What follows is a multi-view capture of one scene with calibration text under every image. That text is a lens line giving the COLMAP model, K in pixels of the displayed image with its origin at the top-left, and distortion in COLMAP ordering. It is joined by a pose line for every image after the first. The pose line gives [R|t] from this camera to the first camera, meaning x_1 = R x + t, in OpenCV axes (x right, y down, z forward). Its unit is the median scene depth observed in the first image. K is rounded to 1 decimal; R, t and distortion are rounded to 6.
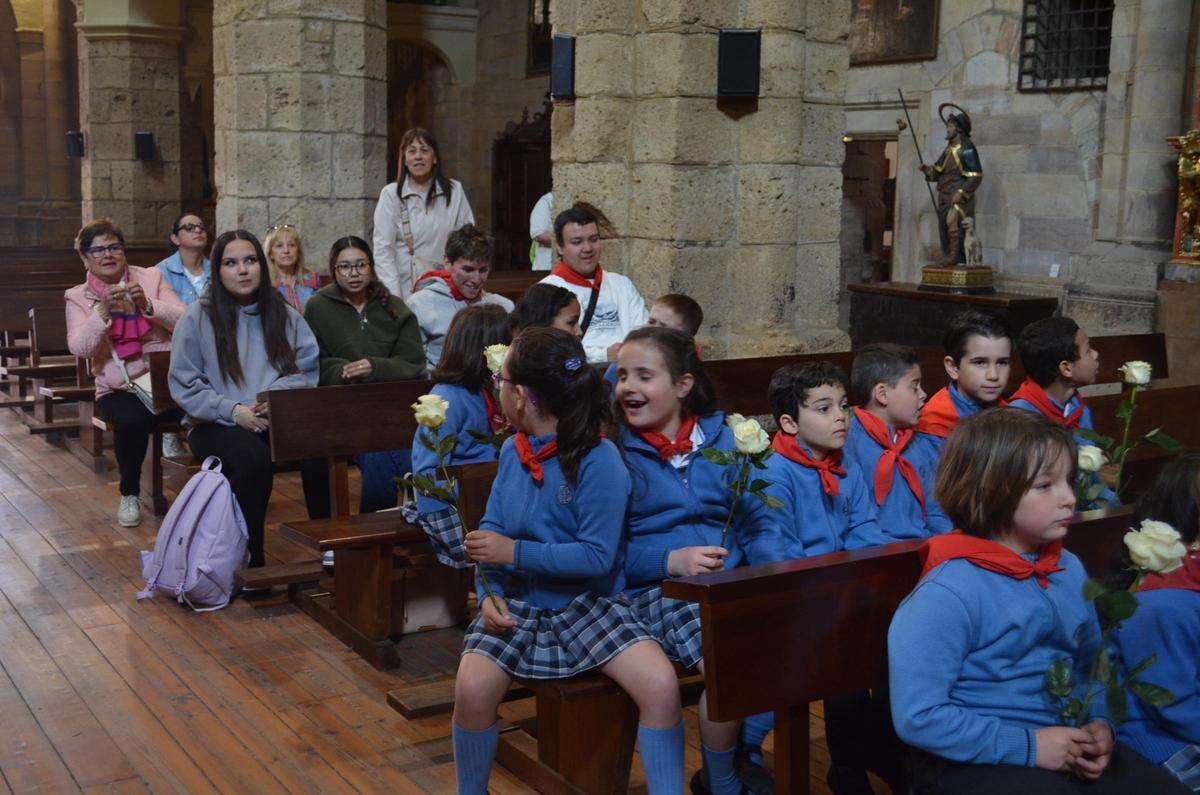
lens RADIAL K [[1328.8, 0, 592.8], [0, 1328.8, 417.7], [0, 0, 1]] dist [-0.060179, 0.029706]
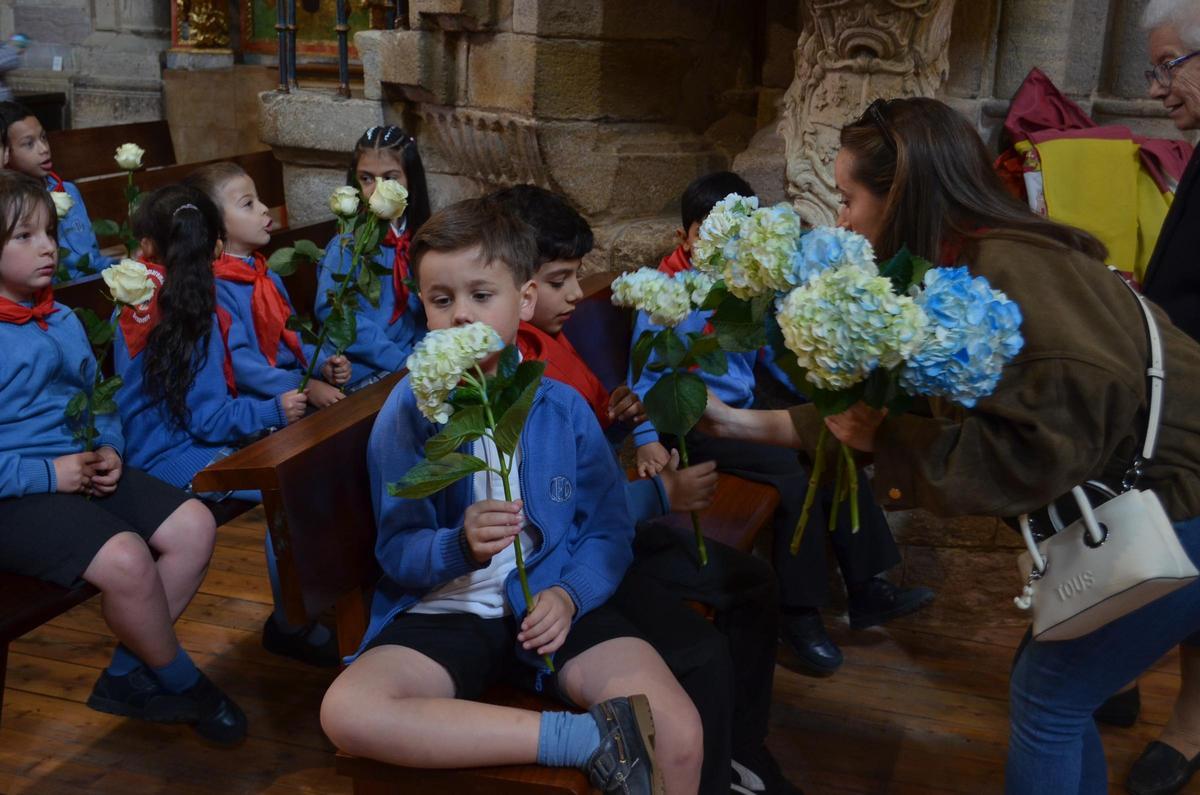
lens RADIAL K [[1434.5, 0, 579.8], [0, 1434.5, 399.5], [0, 0, 1]] dist [-0.055562, 0.029975]
pose [[0.783188, -0.157805, 0.601427, -0.008658], [0.086599, 0.985515, 0.145812, 0.010559], [-0.615725, -0.062115, 0.785509, -0.051202]]
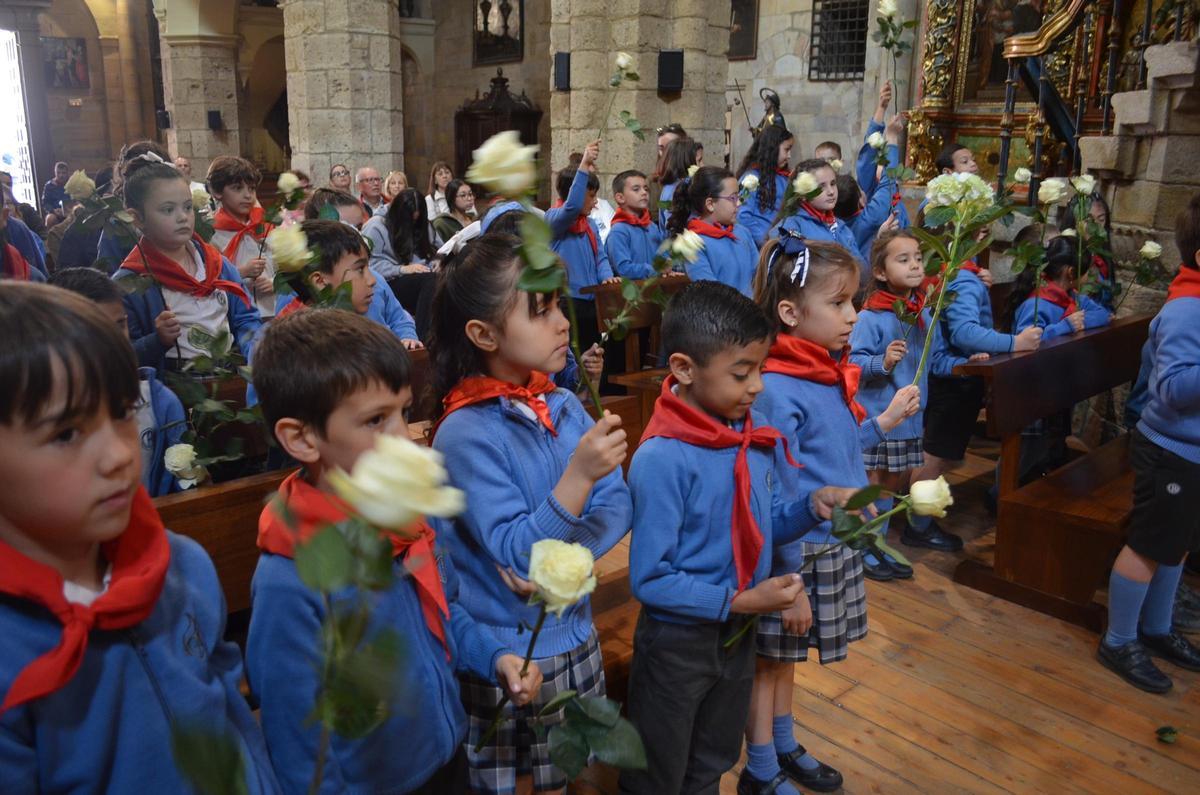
lens RADIAL K [[943.3, 0, 596.3], [0, 943.3, 420.1], [0, 0, 1]] dist [-0.087791, 0.015636]
pose [[0.992043, -0.044180, 0.117896, -0.089447], [0.030042, 0.992427, 0.119109, 0.021307], [-0.122266, -0.114620, 0.985857, -0.137979]]
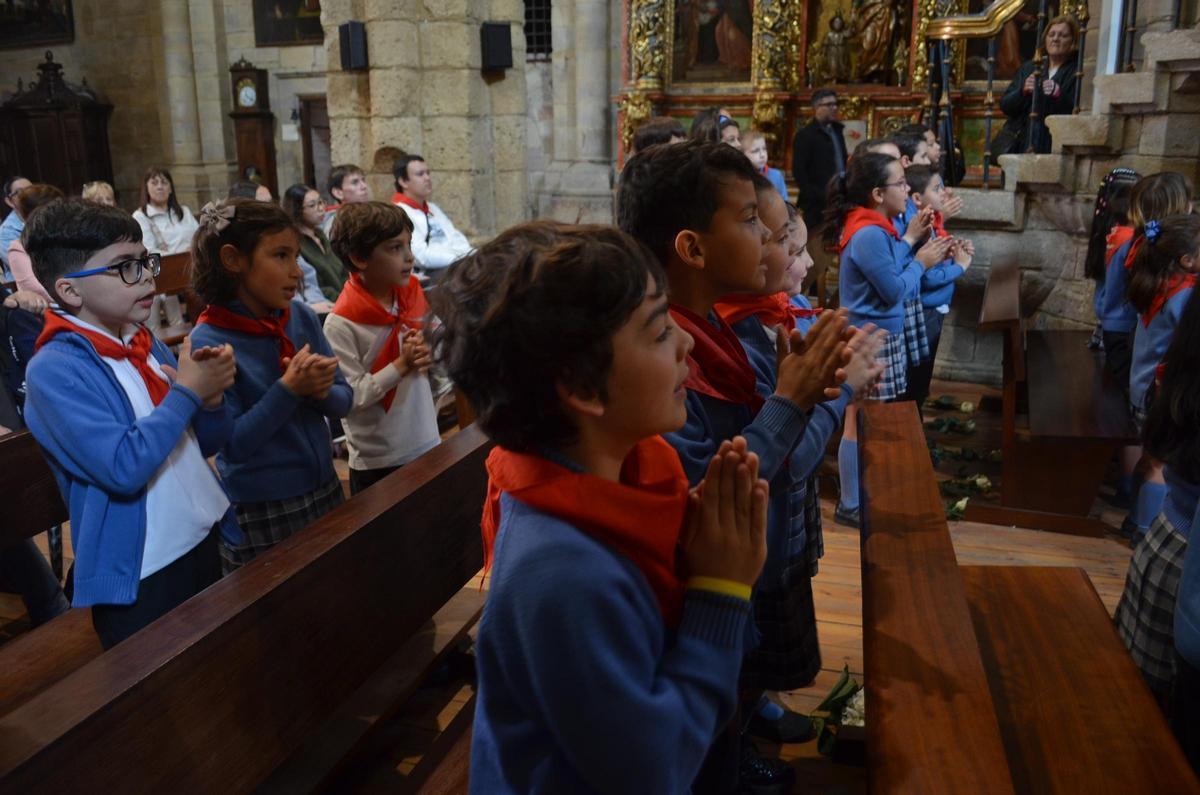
lens RADIAL K [[984.0, 0, 598.8], [0, 984.0, 431.8], [0, 0, 1]] dist [-0.086754, 0.013521]
pose [[0.780789, -0.206391, 0.589721, -0.316154], [0.129823, 0.976856, 0.169996, -0.011674], [-0.611158, -0.056172, 0.789513, 0.038835]]
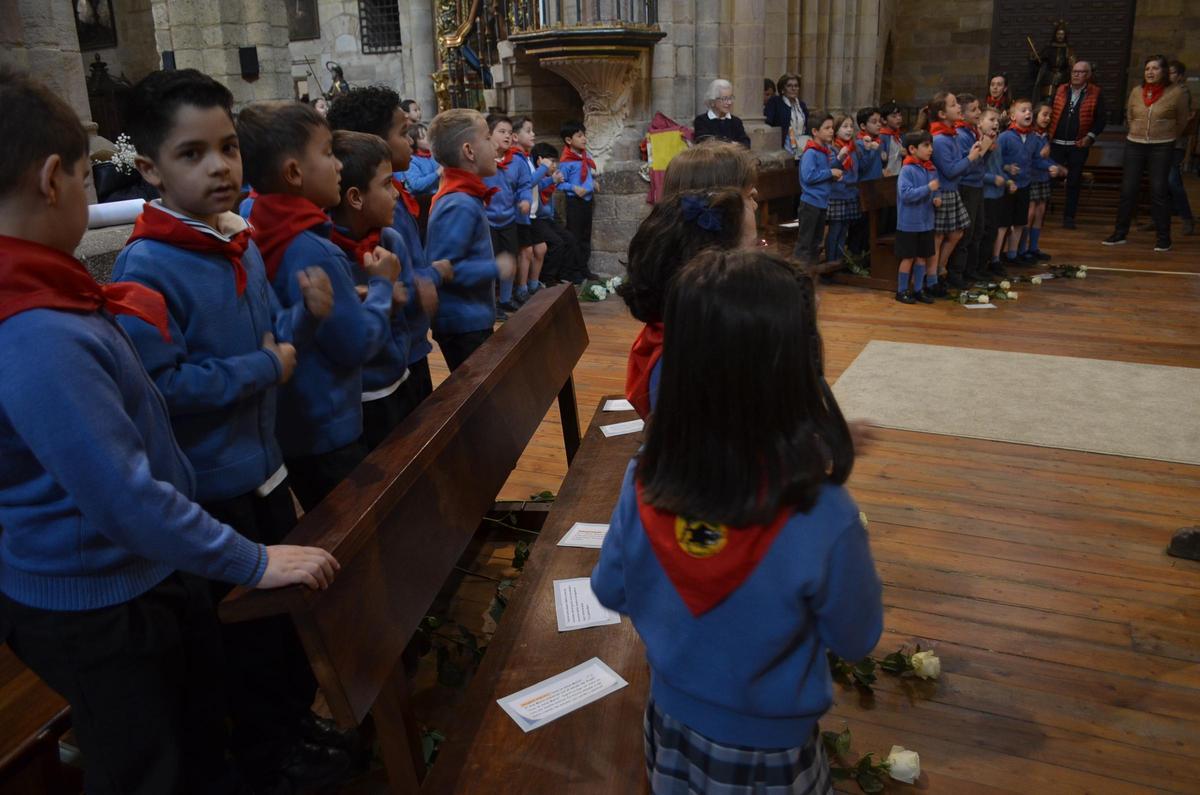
lens RADIAL K [[943.3, 0, 596.3], [0, 943.3, 420.1], [0, 0, 1]] dist [-0.087791, 0.015636]
pose [[0.863956, -0.211644, 0.456931, -0.156789], [0.136216, 0.971784, 0.192564, 0.087798], [-0.484793, -0.104125, 0.868408, -0.536610]]
